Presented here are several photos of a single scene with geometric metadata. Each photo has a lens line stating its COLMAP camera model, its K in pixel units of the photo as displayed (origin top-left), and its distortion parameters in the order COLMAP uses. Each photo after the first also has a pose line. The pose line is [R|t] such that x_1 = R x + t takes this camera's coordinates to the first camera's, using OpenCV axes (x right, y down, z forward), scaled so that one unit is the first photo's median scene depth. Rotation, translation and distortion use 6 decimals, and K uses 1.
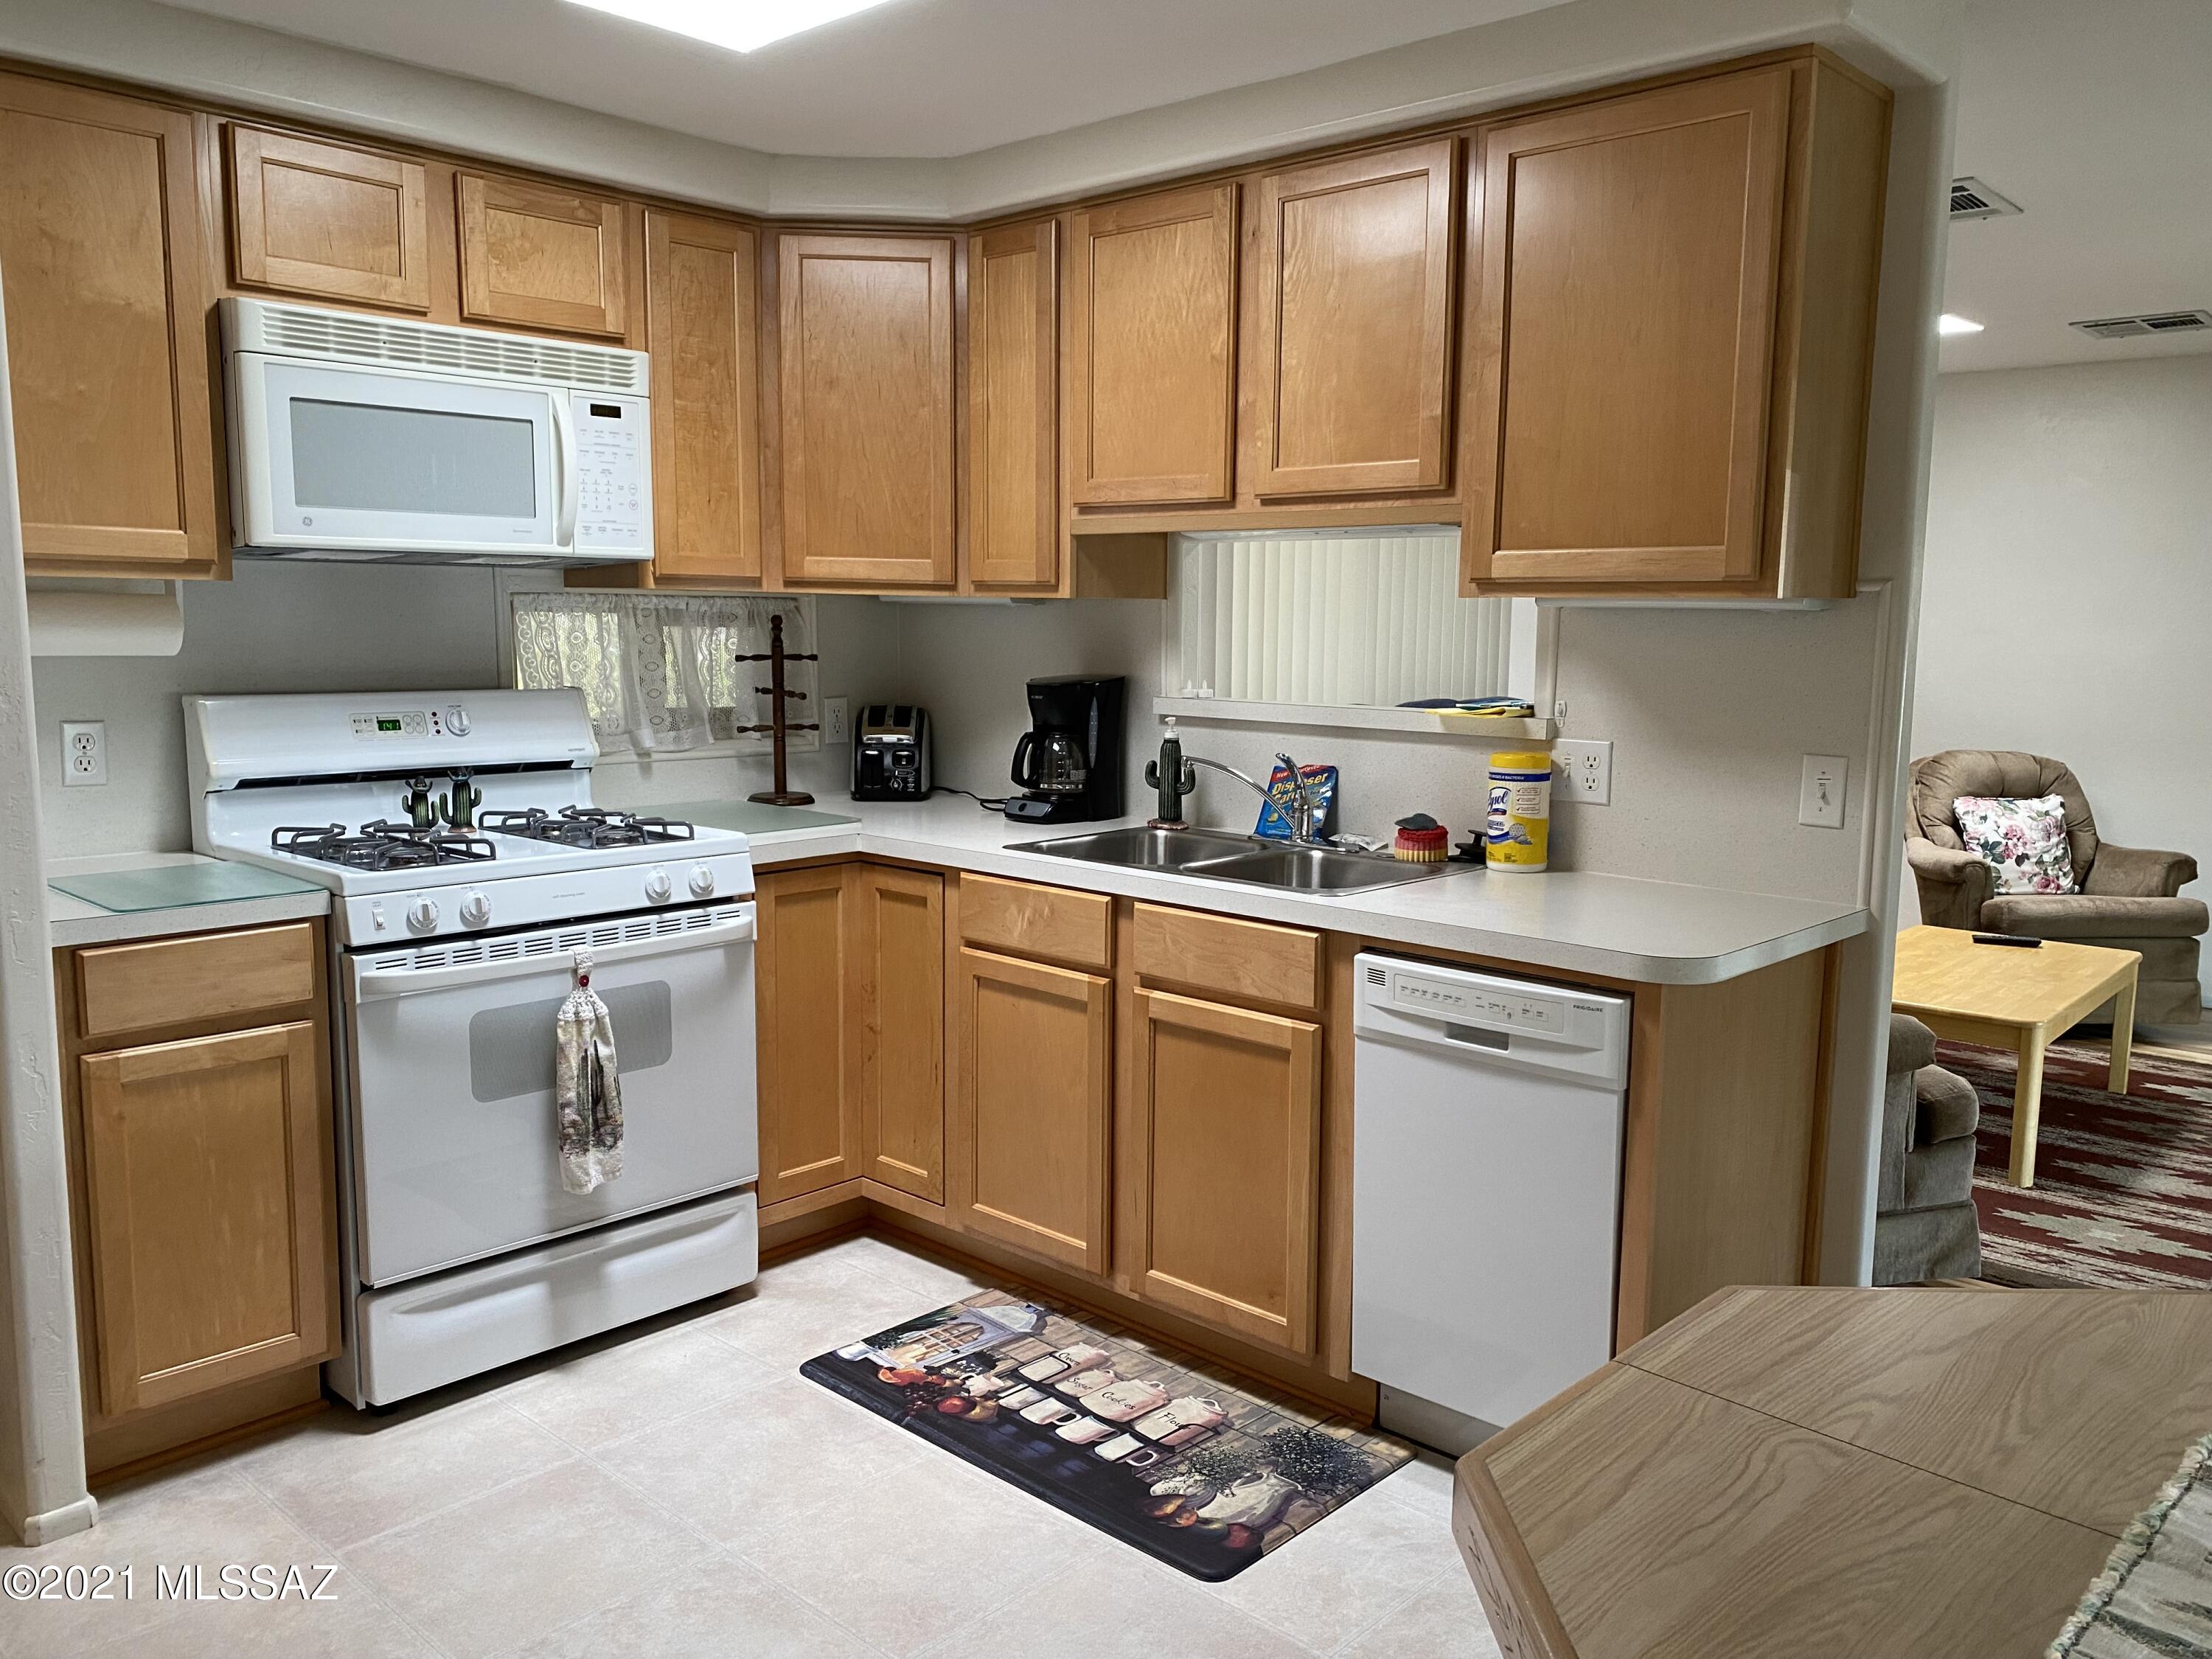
lens RADIAL K [[1706.8, 0, 1119.3], [0, 1706.8, 829.4], [0, 0, 1]] dist [0.035041, -0.060172]
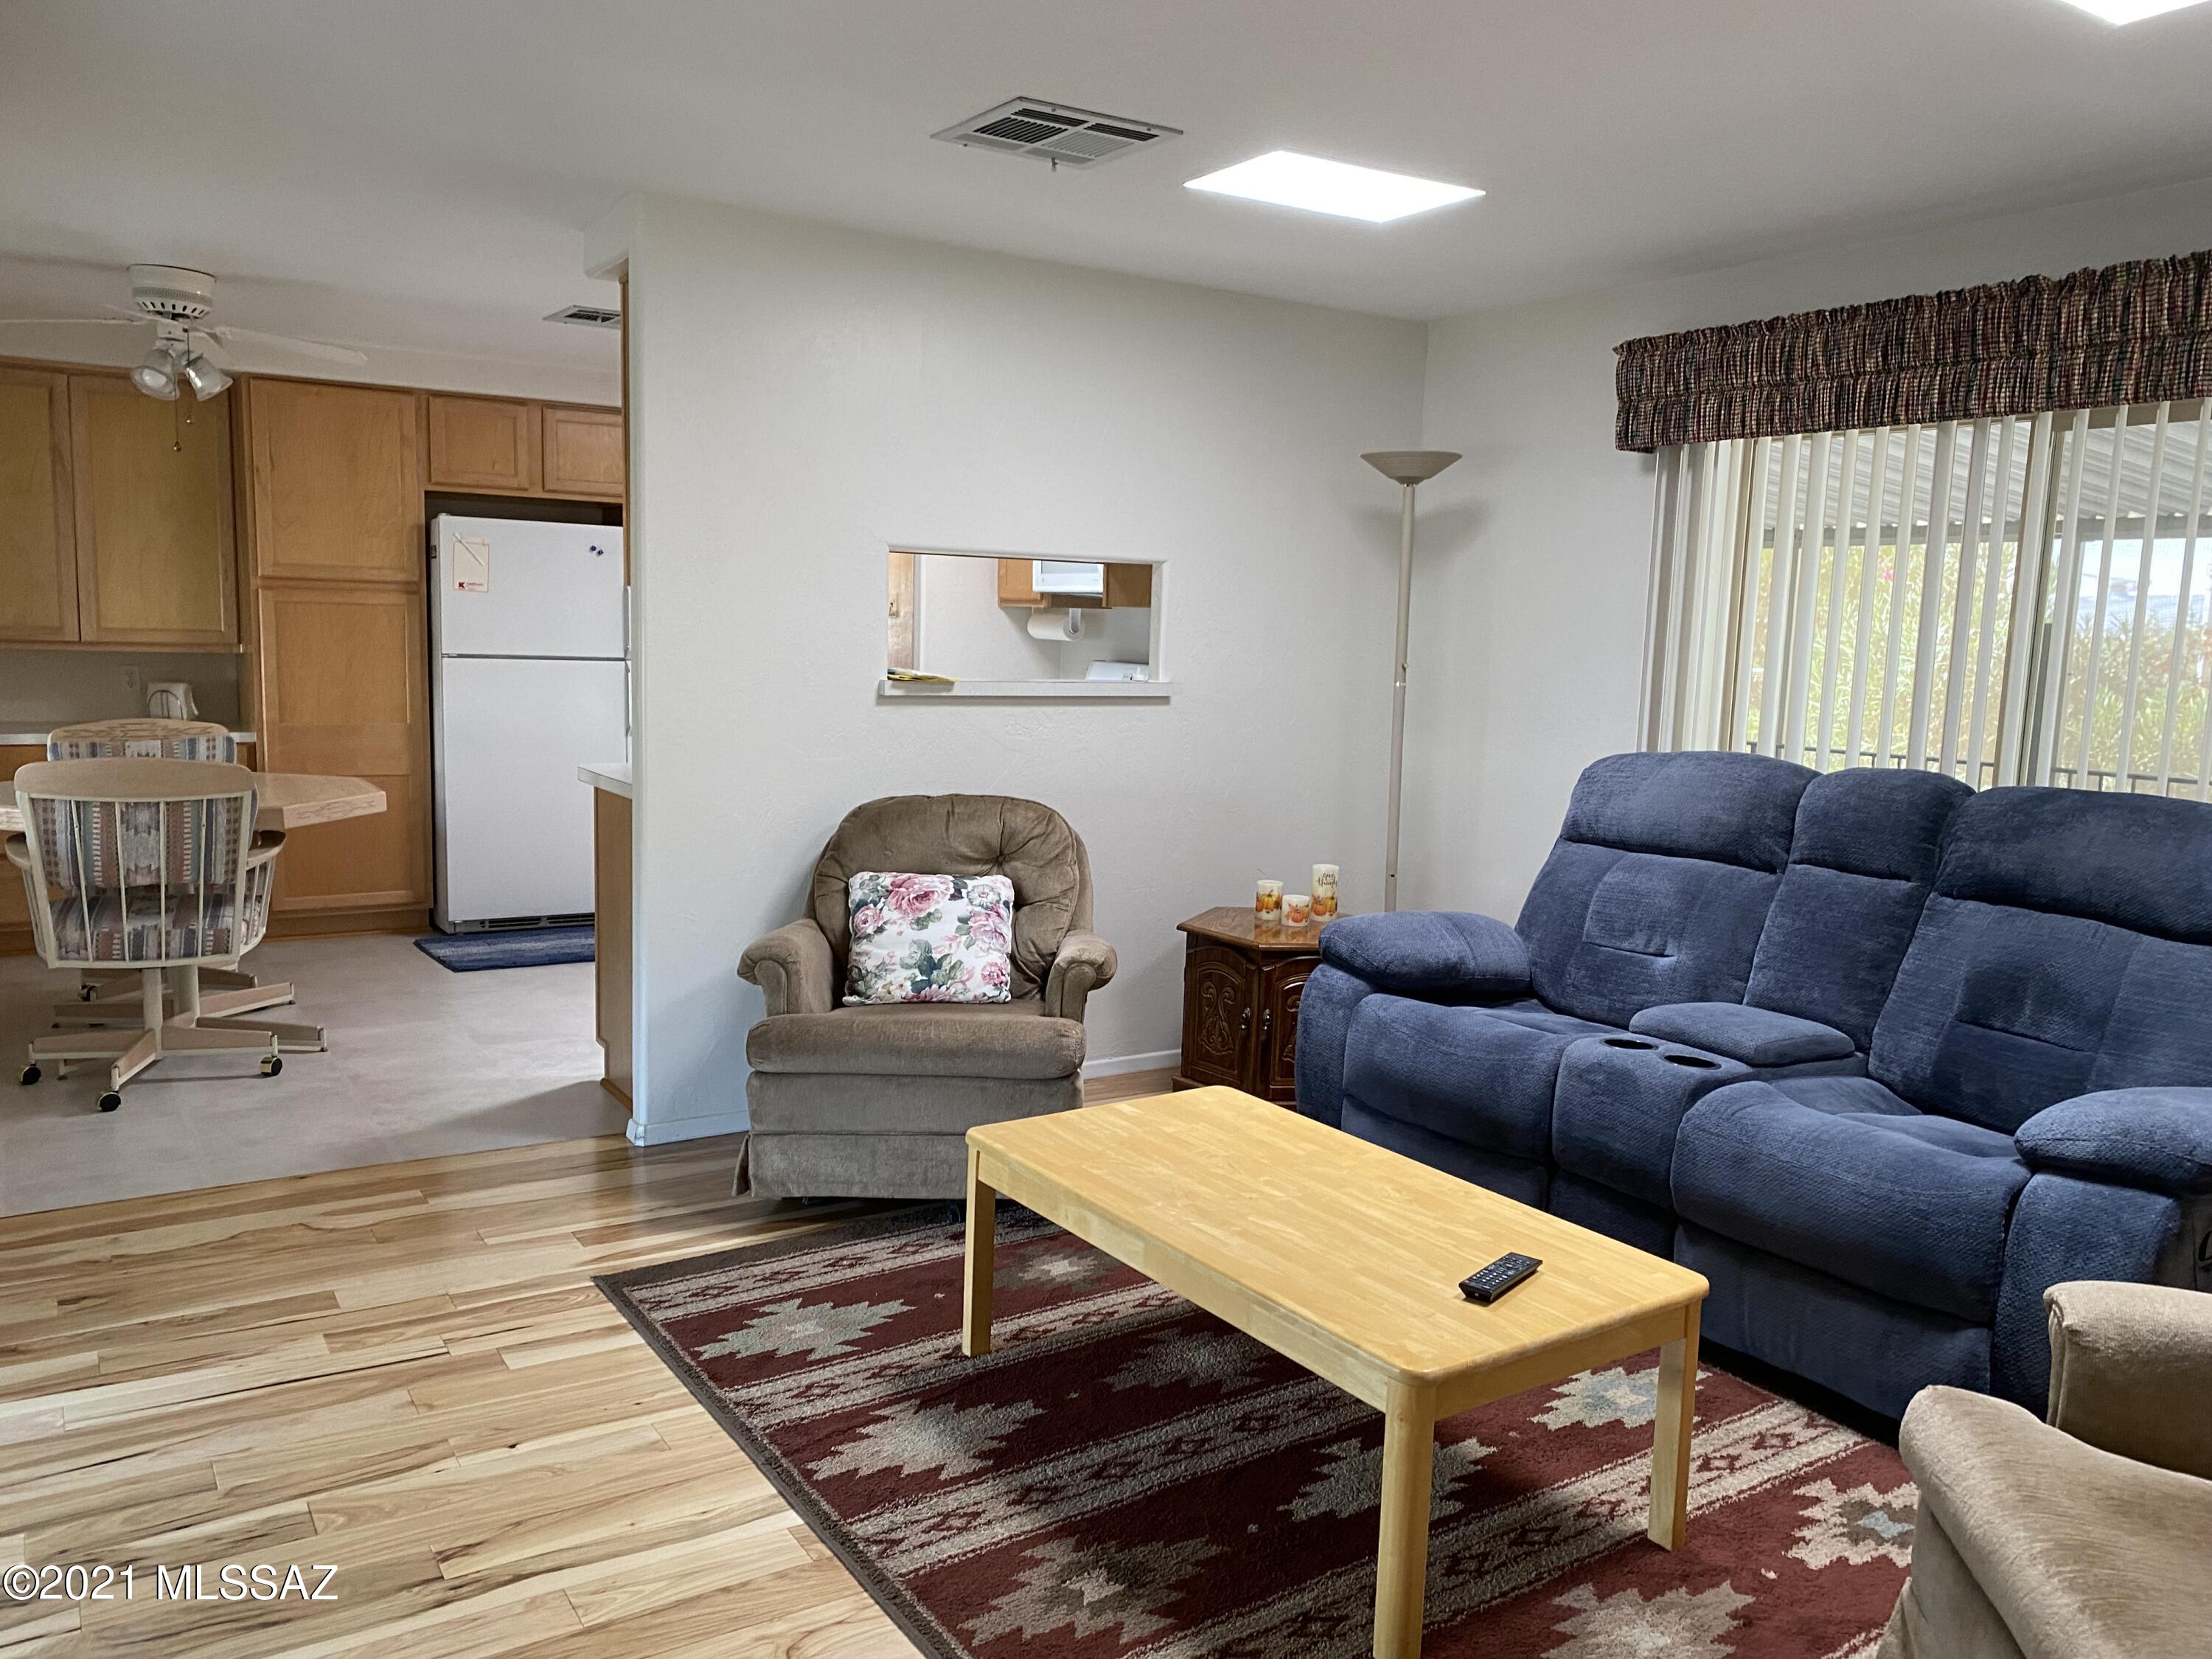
lens RADIAL K [[1713.5, 0, 1103.8], [0, 1713.5, 845.8], [0, 0, 1]] dist [0.008367, -0.002902]
pose [[-0.254797, 0.110962, -0.960607, 0.897697], [-0.156912, 0.975484, 0.154301, -0.102080], [0.954179, 0.190046, -0.231139, 0.875656]]
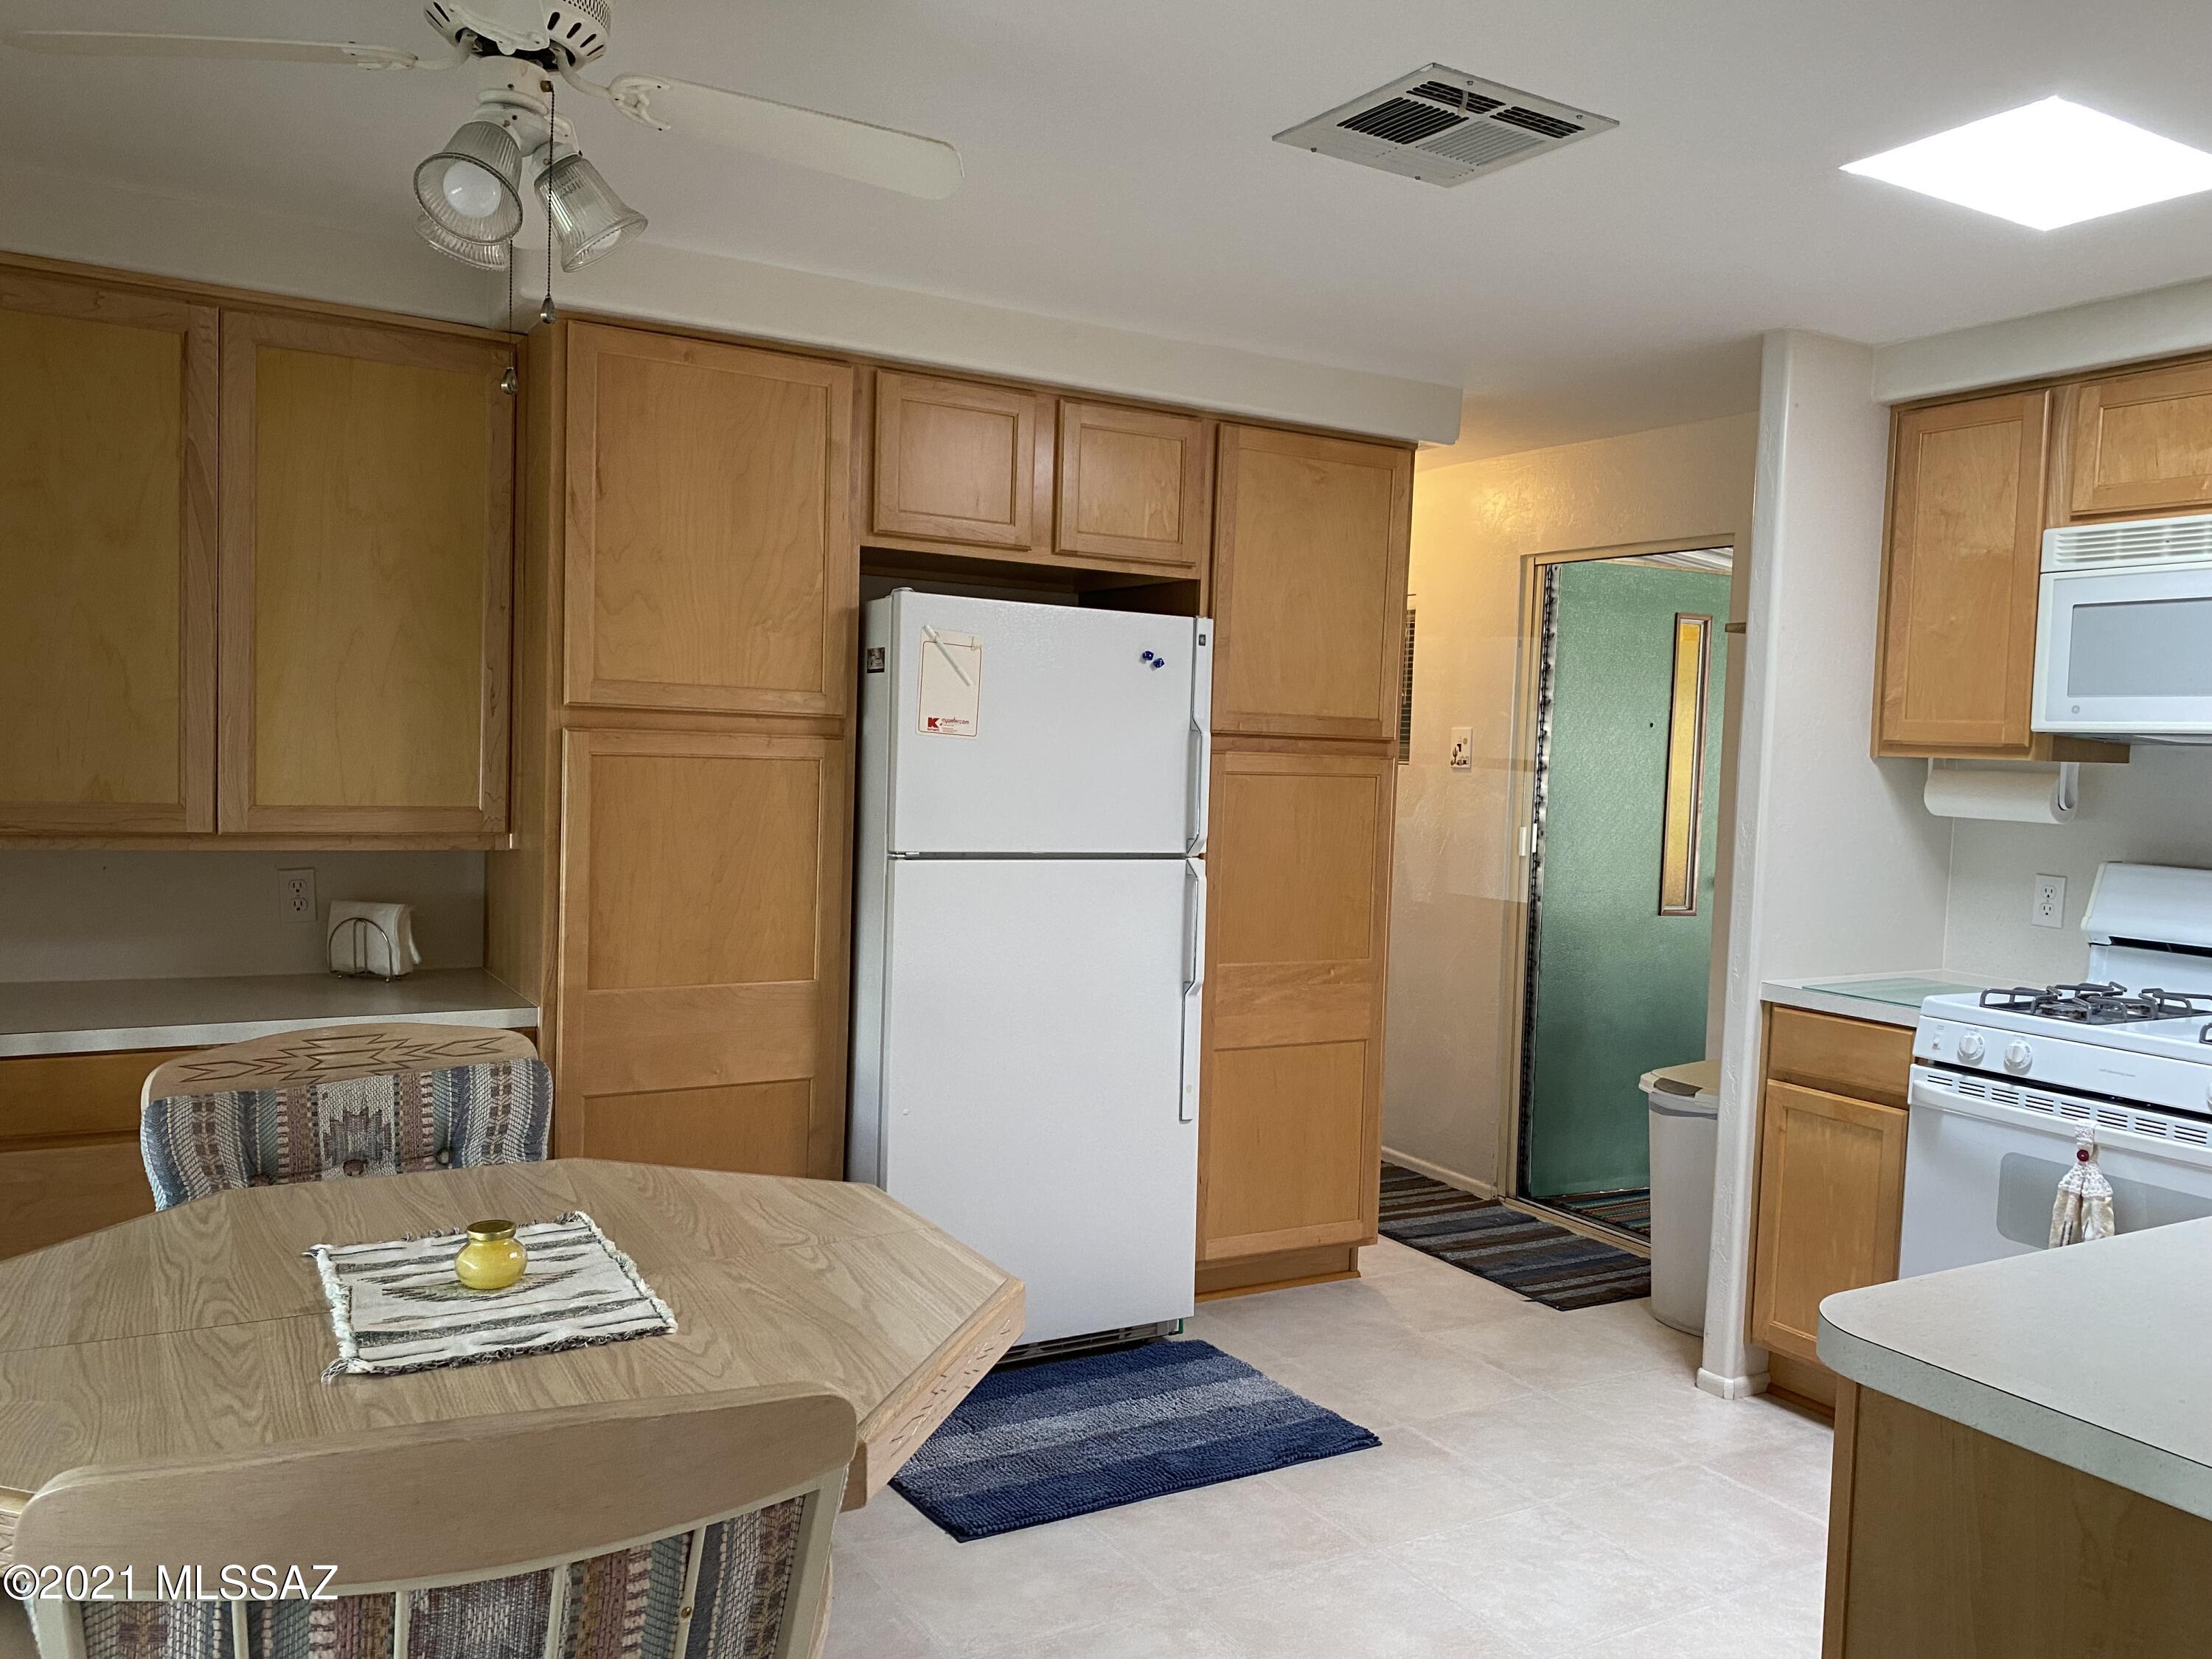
lens RADIAL K [[1706.8, 0, 1119.3], [0, 1706.8, 829.4], [0, 0, 1]] dist [0.035041, -0.060172]
pose [[-0.283992, 0.030239, -0.958350, 0.408398], [-0.160057, 0.983983, 0.078478, -0.044436], [0.945373, 0.175677, -0.274603, 0.365025]]
